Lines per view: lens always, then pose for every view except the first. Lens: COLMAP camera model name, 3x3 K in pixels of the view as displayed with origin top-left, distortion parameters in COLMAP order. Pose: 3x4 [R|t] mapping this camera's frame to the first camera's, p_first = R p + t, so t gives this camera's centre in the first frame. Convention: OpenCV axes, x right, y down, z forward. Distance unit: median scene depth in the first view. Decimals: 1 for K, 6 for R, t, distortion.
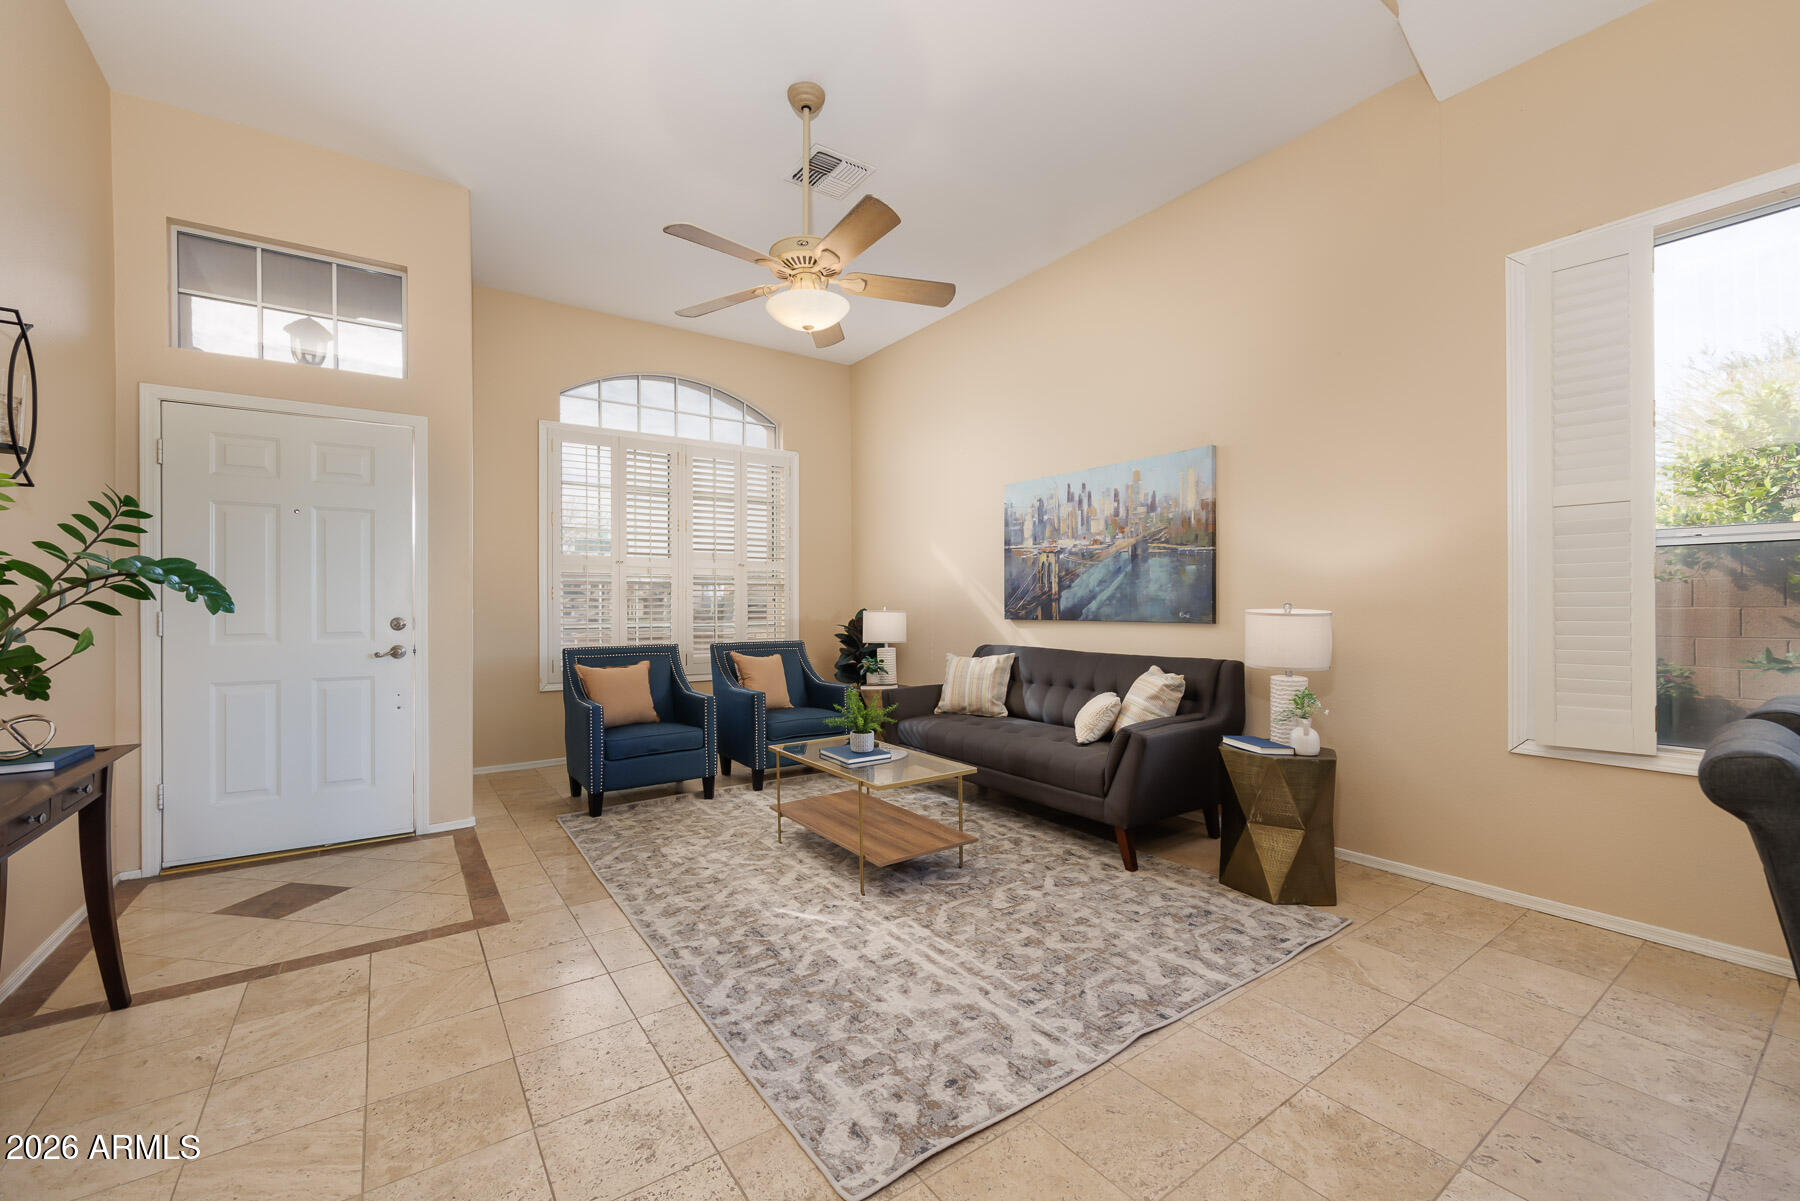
lens RADIAL K [[728.5, 0, 886.9], [0, 728.5, 606.3], [0, 0, 1]] dist [-0.001986, 0.001998]
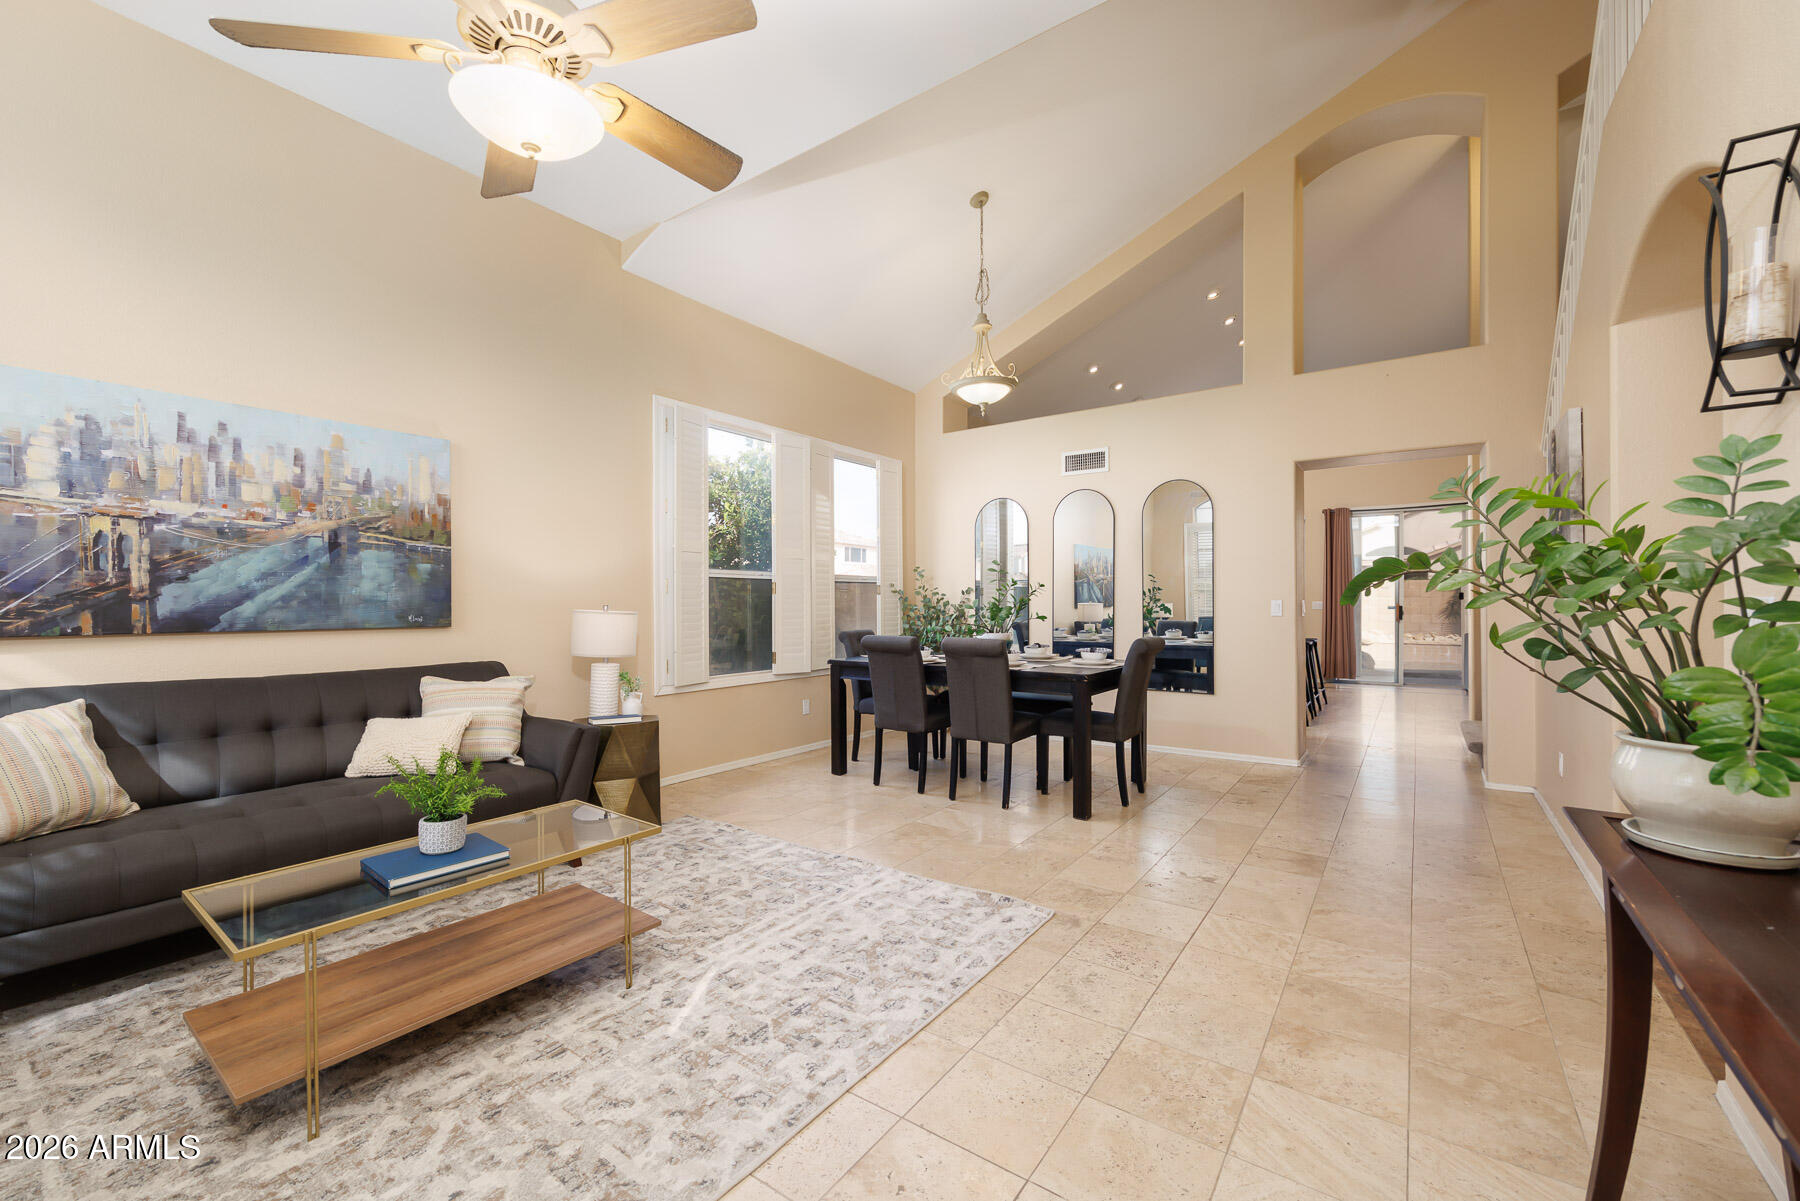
lens RADIAL K [[728.5, 0, 899.7], [0, 728.5, 608.6], [0, 0, 1]] dist [-0.001986, 0.001998]
pose [[-0.340151, 0.000826, 0.940371, -0.808920], [0.008581, 0.999961, 0.002225, 0.003585], [-0.940332, 0.008826, -0.340144, 0.954410]]
